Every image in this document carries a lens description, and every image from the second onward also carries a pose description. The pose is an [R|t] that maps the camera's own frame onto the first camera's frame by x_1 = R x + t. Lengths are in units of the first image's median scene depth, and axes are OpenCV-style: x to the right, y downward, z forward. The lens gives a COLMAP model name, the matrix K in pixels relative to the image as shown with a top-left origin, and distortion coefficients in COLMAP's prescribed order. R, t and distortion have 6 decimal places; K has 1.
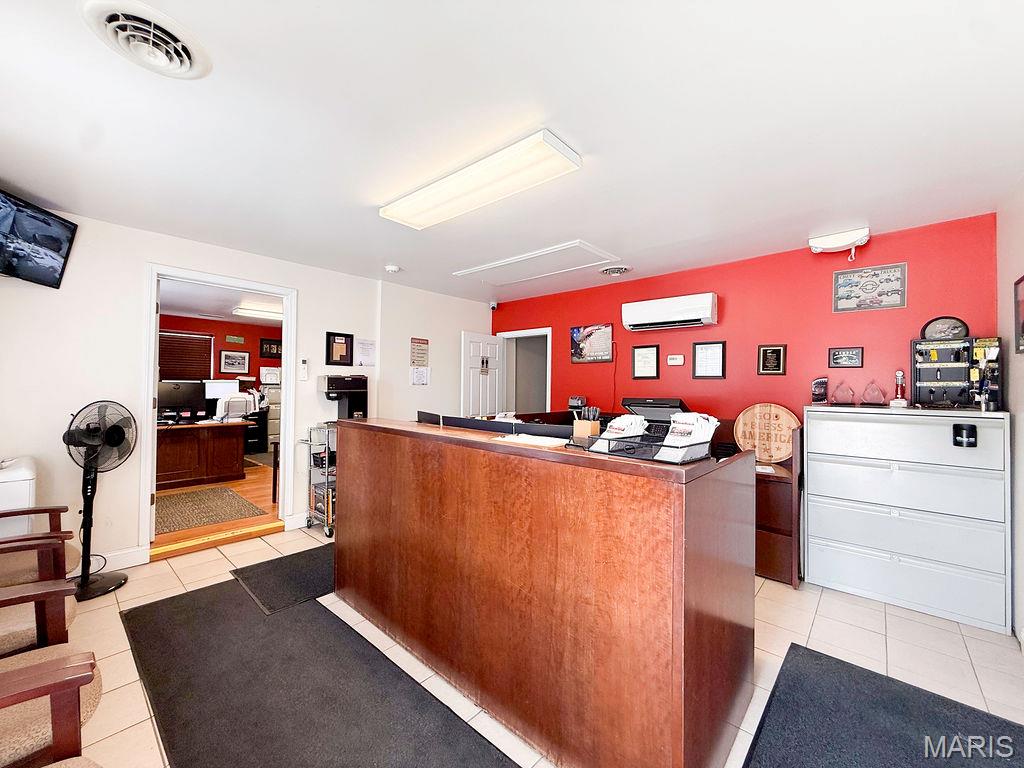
lens RADIAL K [[408.5, 0, 509.8], [0, 408.5, 380.6], [0, 0, 1]] dist [-0.001045, 0.000153]
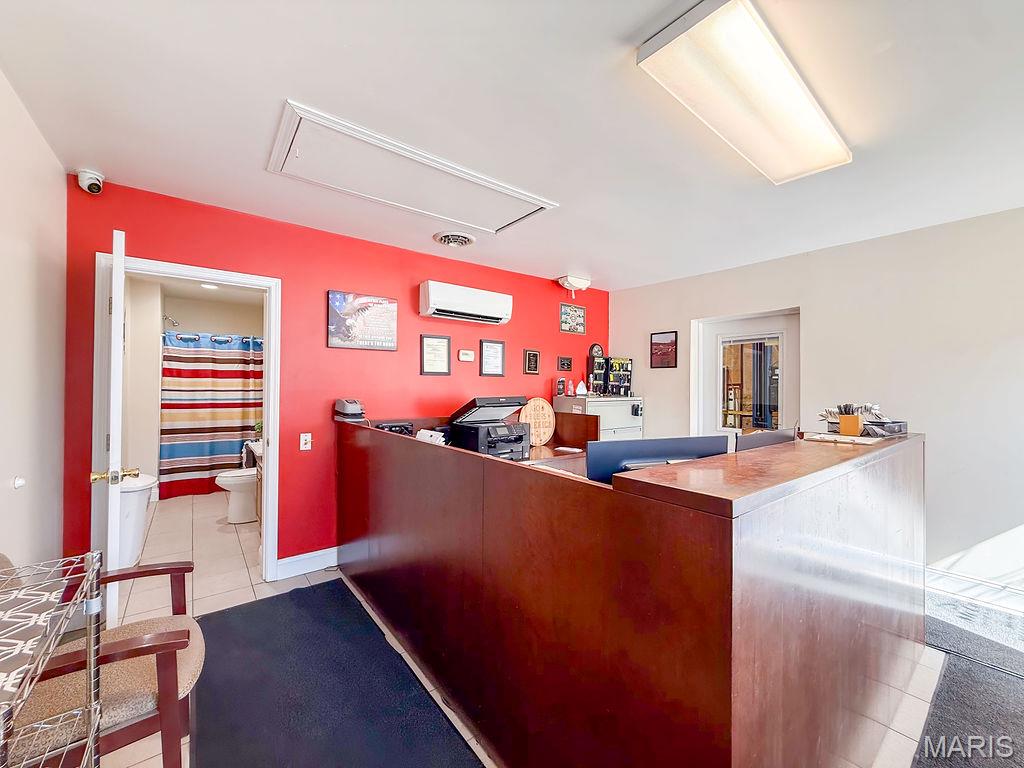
lens RADIAL K [[408.5, 0, 511.9], [0, 408.5, 382.2], [0, 0, 1]] dist [-0.001045, 0.000153]
pose [[0.170552, -0.003765, 0.985342, -0.497917], [-0.019411, 0.999786, 0.007180, 0.001682], [-0.985157, -0.020351, 0.170442, 0.731081]]
